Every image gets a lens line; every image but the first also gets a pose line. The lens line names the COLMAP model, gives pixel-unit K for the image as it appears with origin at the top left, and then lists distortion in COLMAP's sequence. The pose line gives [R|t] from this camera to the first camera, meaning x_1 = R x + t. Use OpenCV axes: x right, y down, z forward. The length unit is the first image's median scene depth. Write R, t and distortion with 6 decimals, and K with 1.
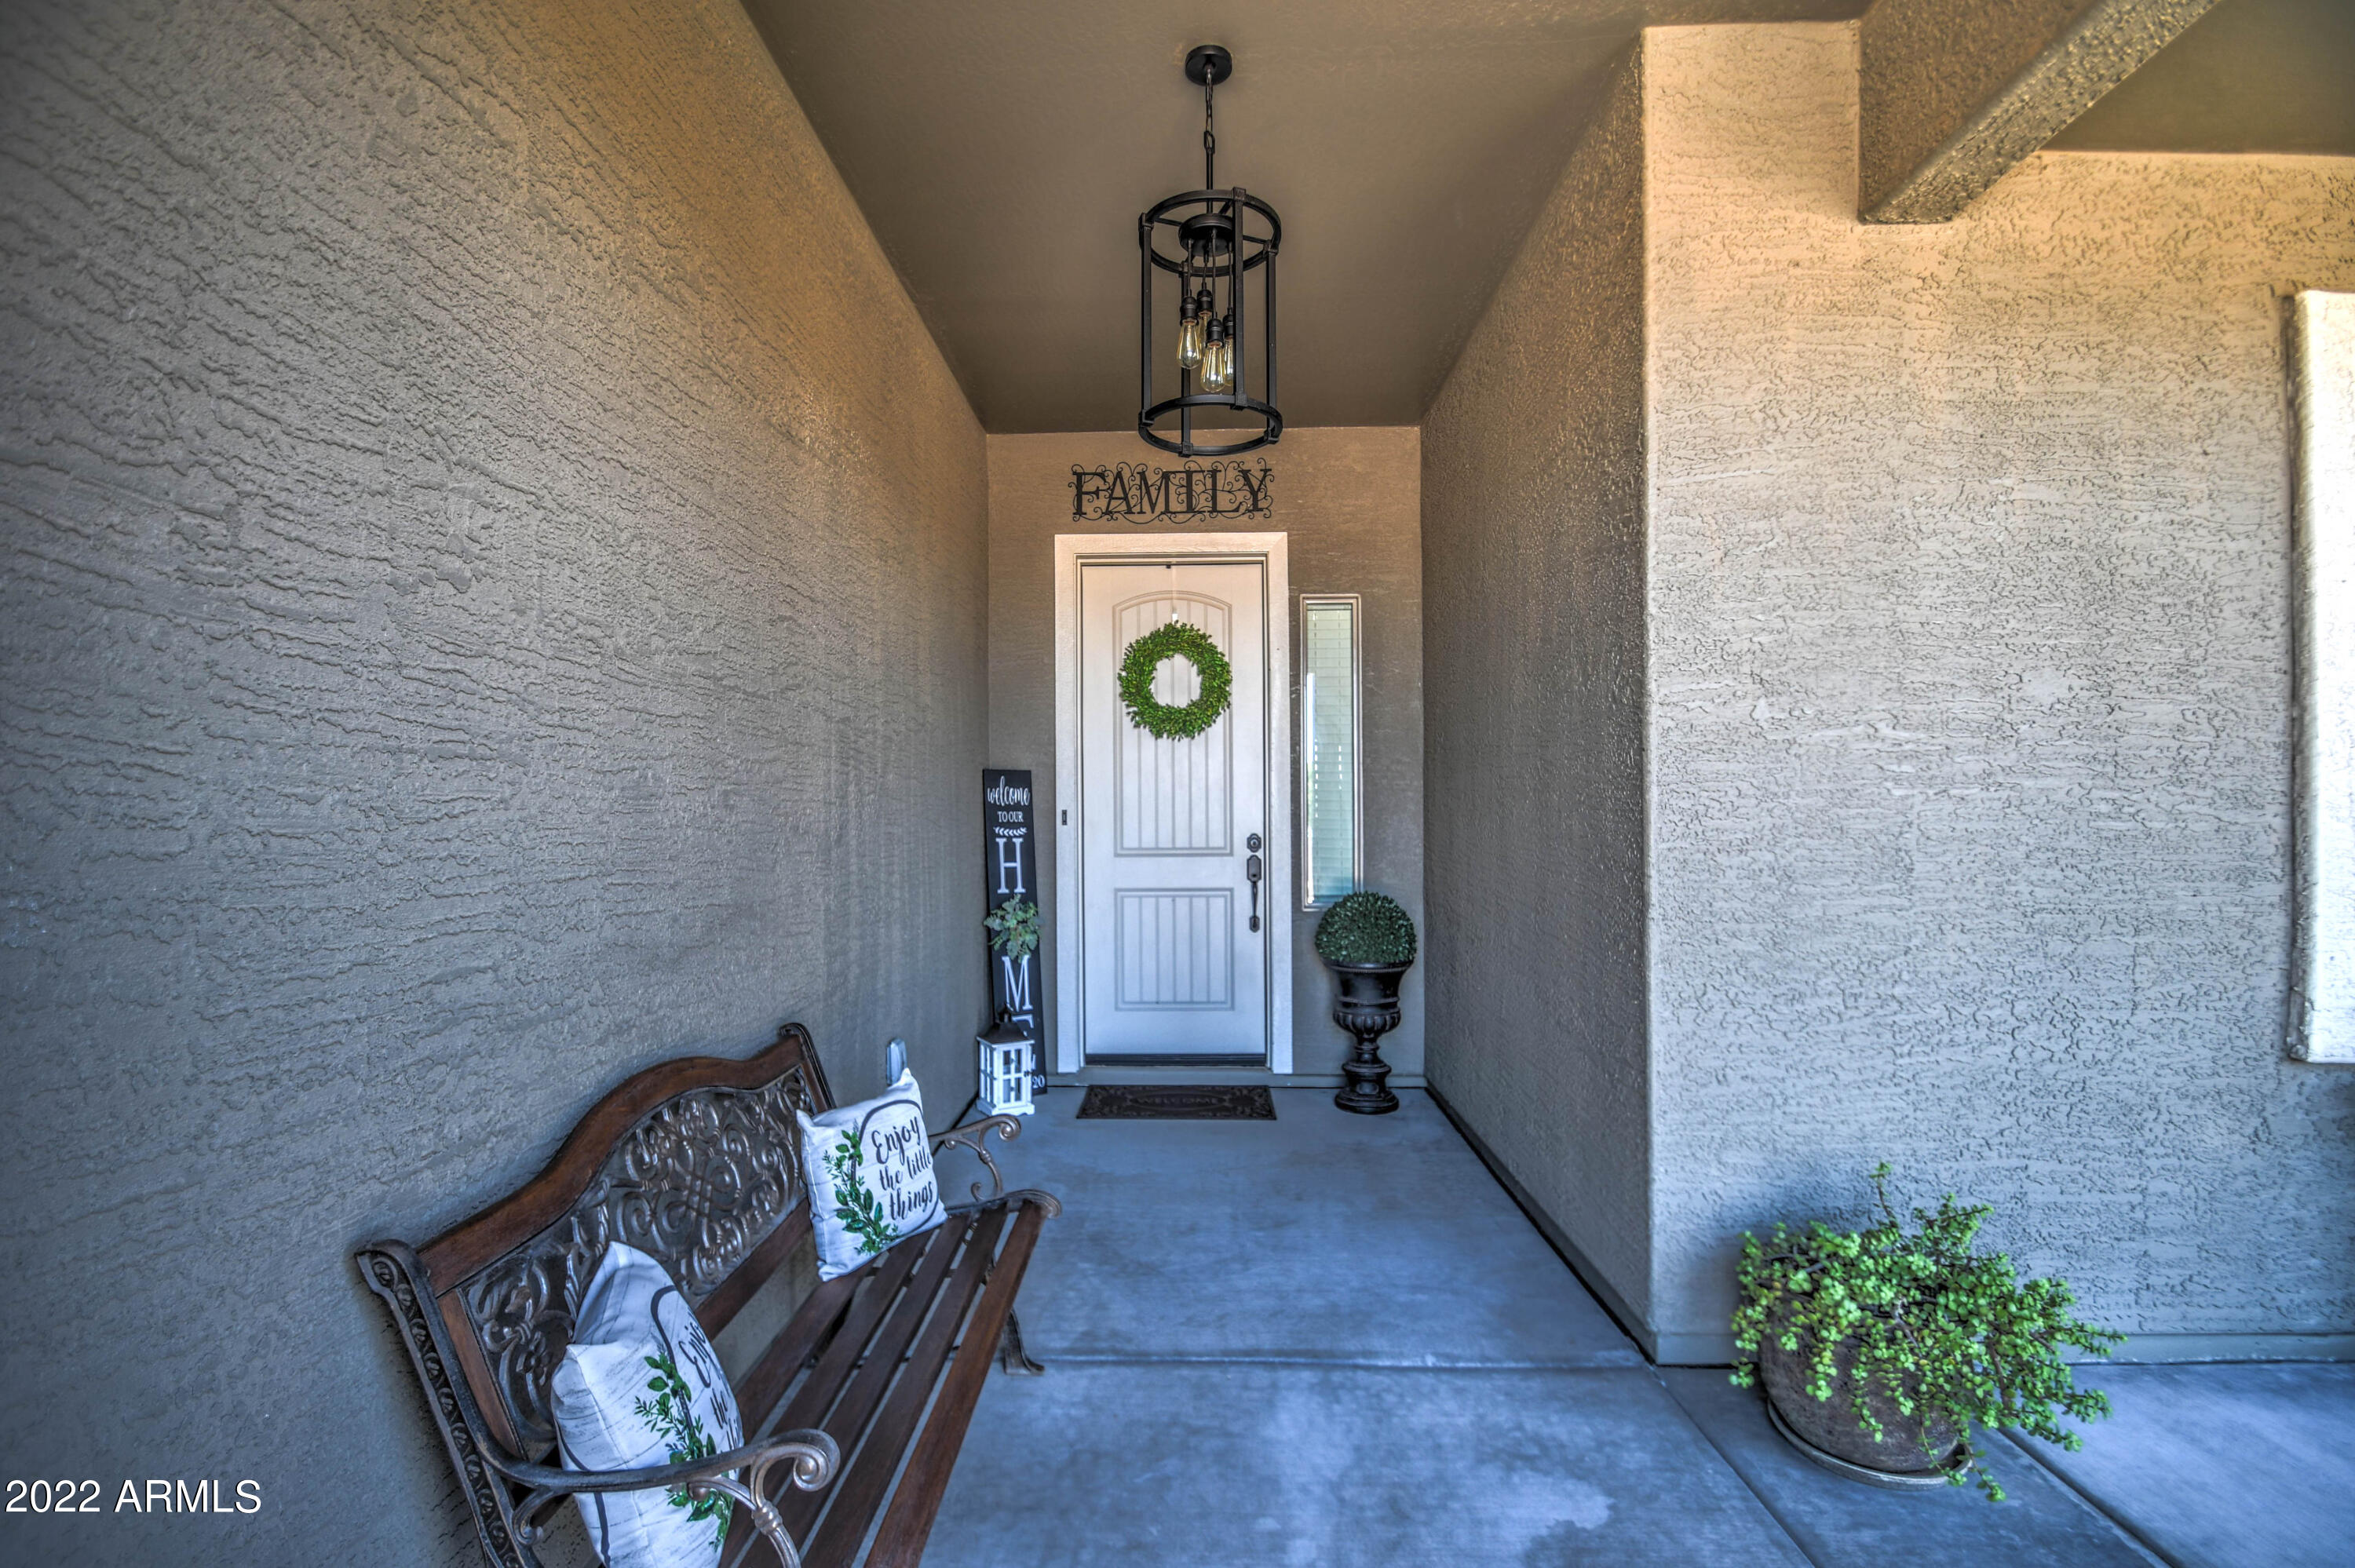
lens RADIAL K [[1038.4, 0, 1174.6], [0, 1038.4, 839.0], [0, 0, 1]] dist [0.015460, -0.012038]
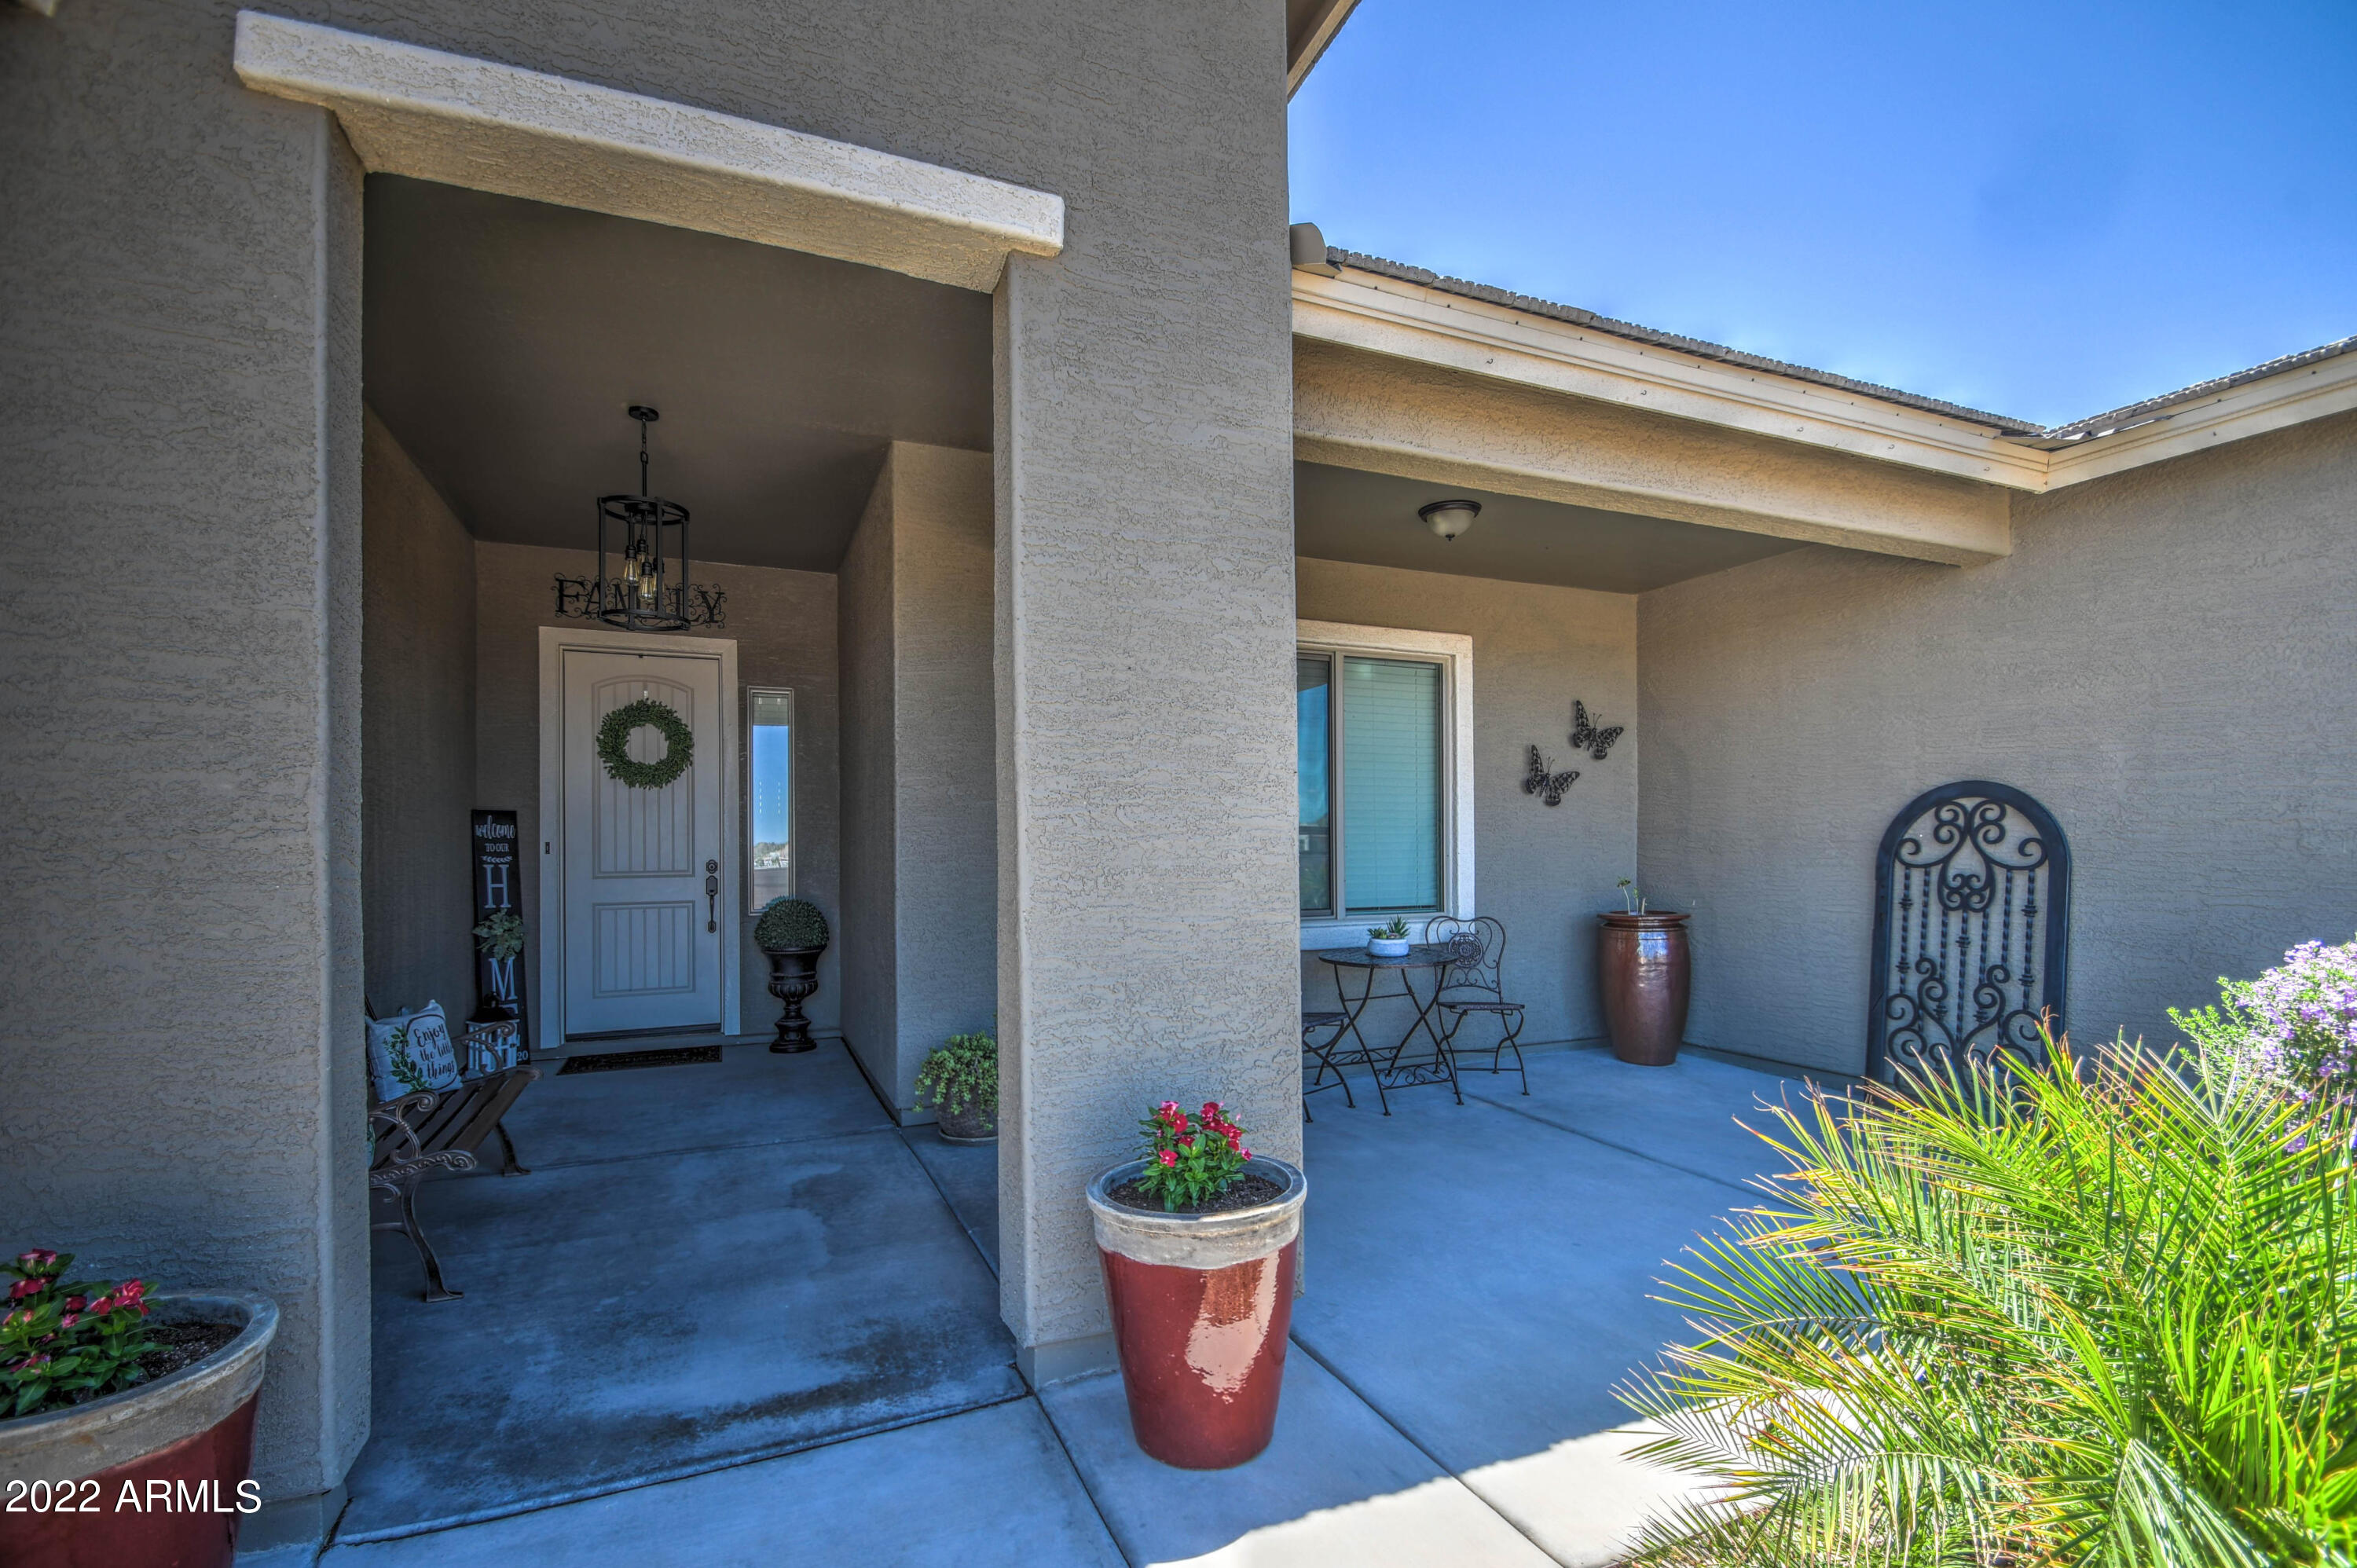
lens RADIAL K [[1039.3, 0, 1175.6], [0, 1039.3, 839.1], [0, 0, 1]] dist [0.015460, -0.012038]
pose [[0.907031, -0.000633, 0.421064, 0.056045], [0.014068, 0.999486, -0.028801, 0.016416], [-0.420829, 0.032047, 0.906574, -0.502113]]
